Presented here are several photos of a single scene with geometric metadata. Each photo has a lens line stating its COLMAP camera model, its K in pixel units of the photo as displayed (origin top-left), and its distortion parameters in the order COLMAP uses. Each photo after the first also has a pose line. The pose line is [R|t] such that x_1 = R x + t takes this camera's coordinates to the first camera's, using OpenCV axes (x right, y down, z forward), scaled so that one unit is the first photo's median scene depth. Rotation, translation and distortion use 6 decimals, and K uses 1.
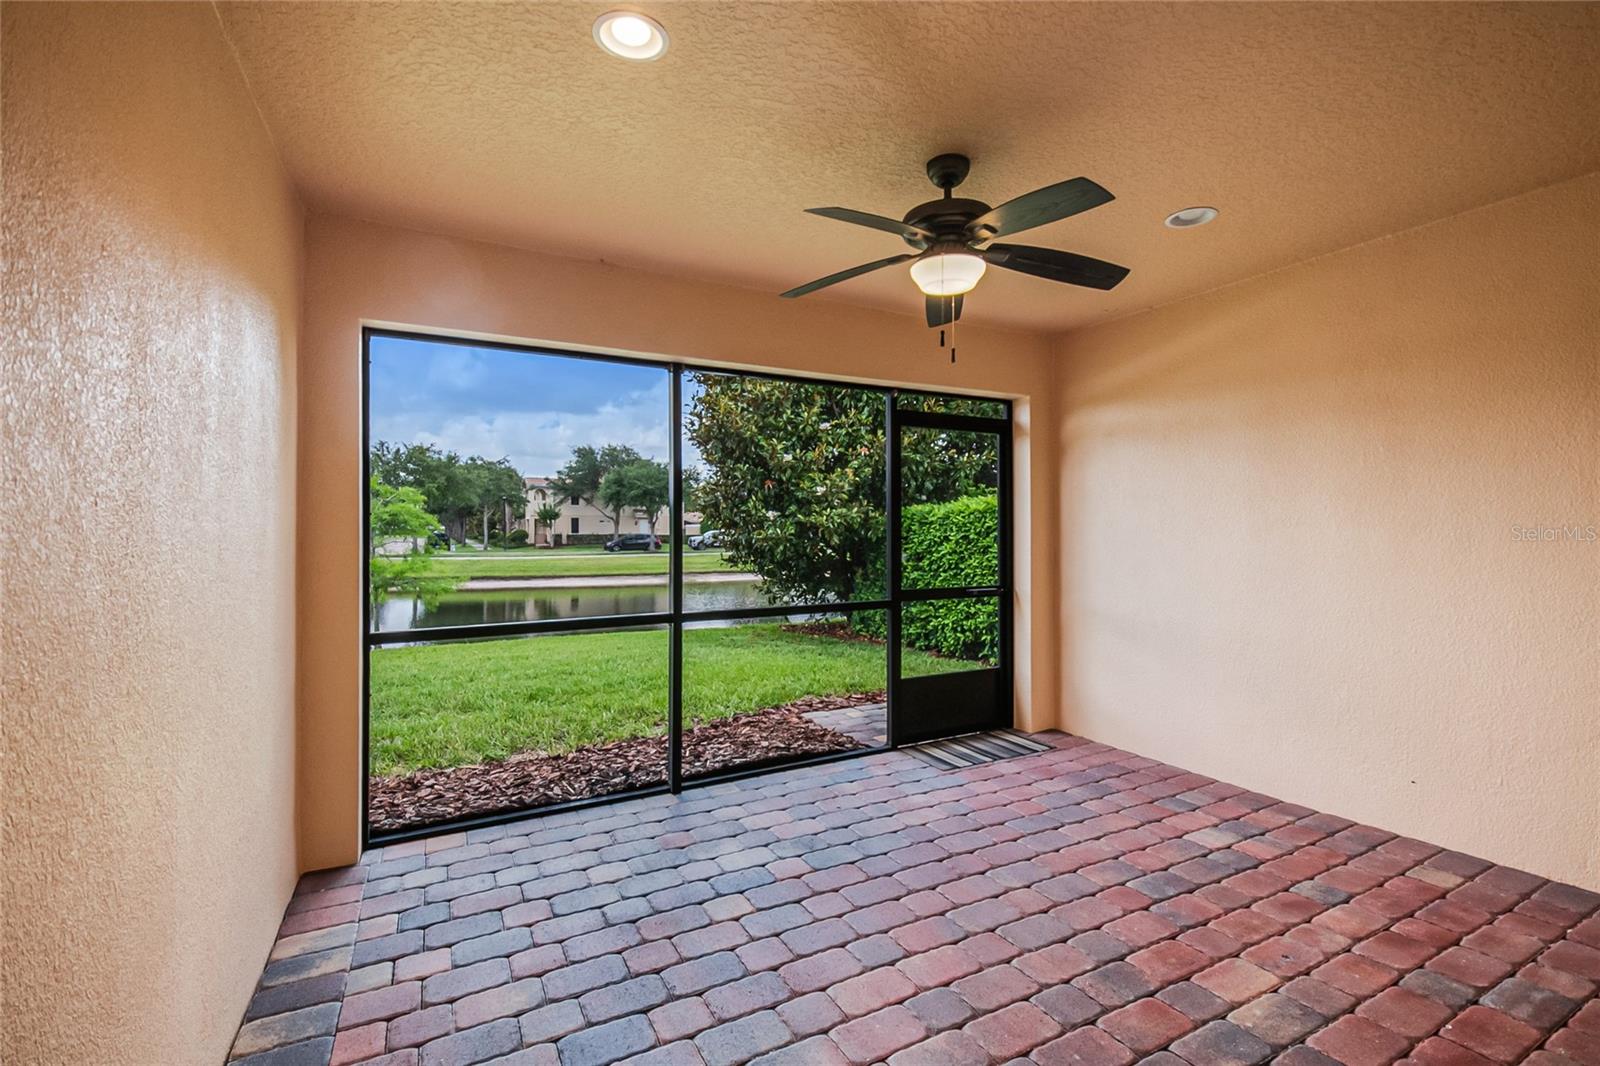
lens RADIAL K [[713.0, 0, 800.1], [0, 713.0, 529.1], [0, 0, 1]] dist [0.024804, -0.020242]
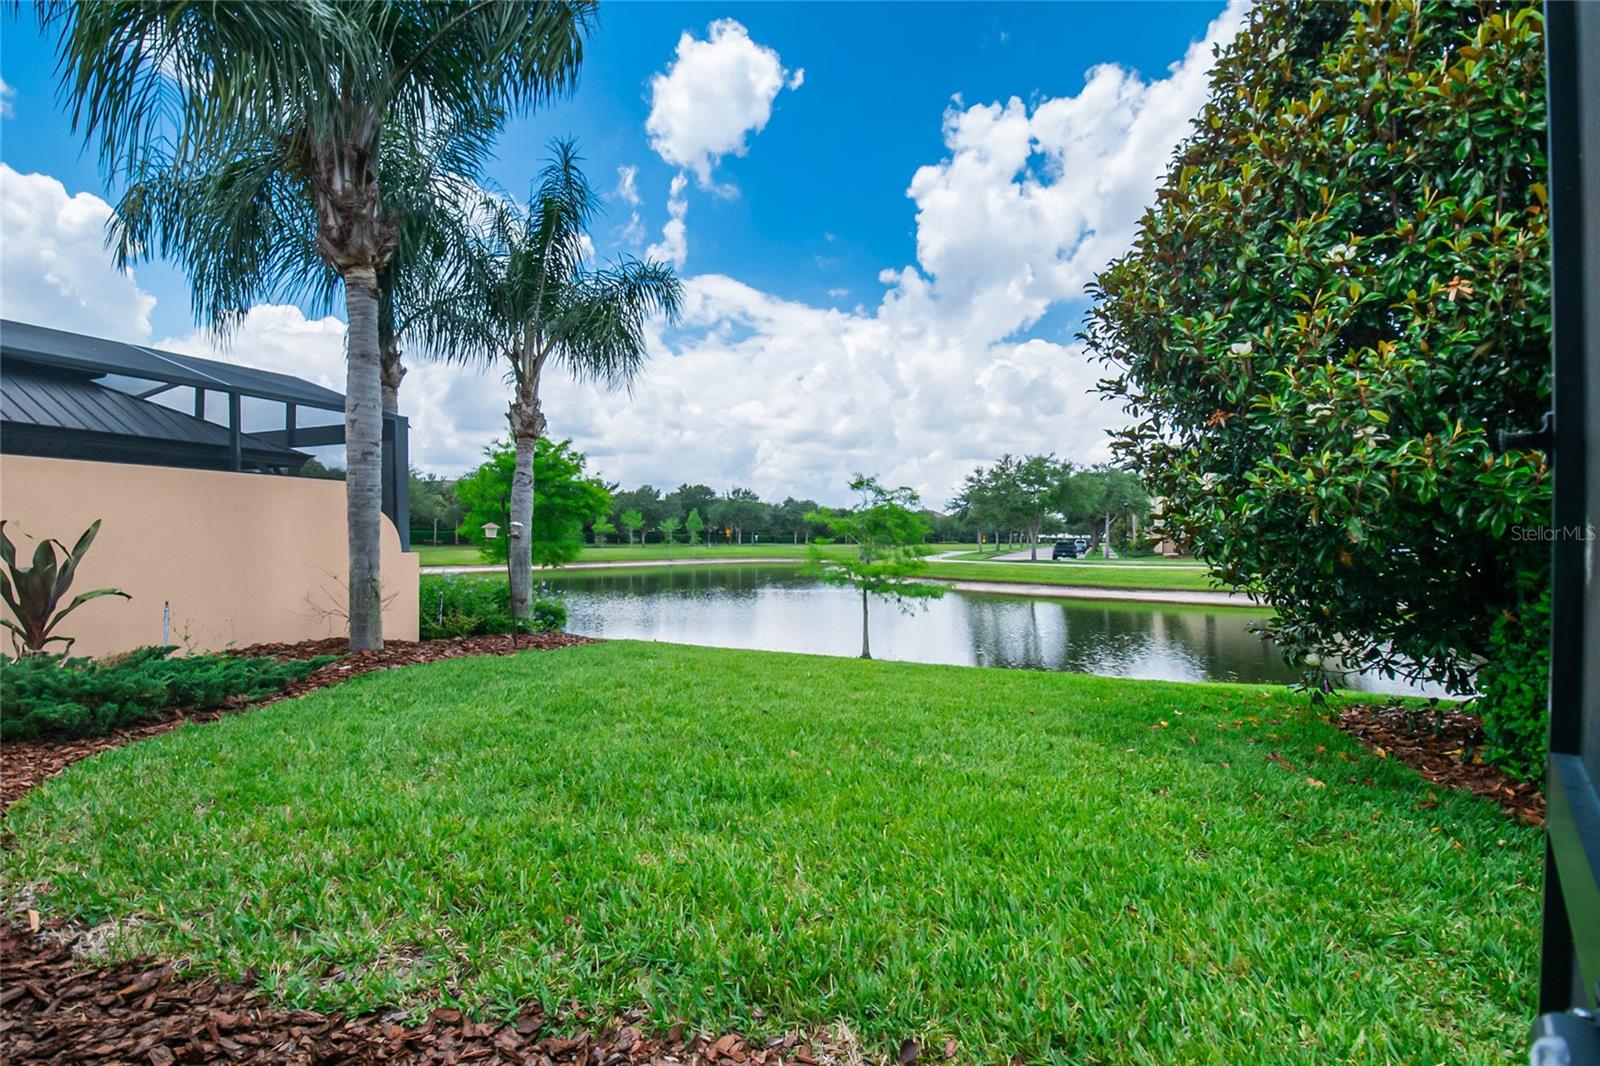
lens RADIAL K [[713.0, 0, 802.5], [0, 713.0, 538.6], [0, 0, 1]] dist [0.024804, -0.020242]
pose [[0.668376, 0.002288, -0.743820, 0.134598], [-0.001827, 0.999997, 0.001434, 0.017711], [0.743822, 0.000400, 0.668378, 0.493556]]
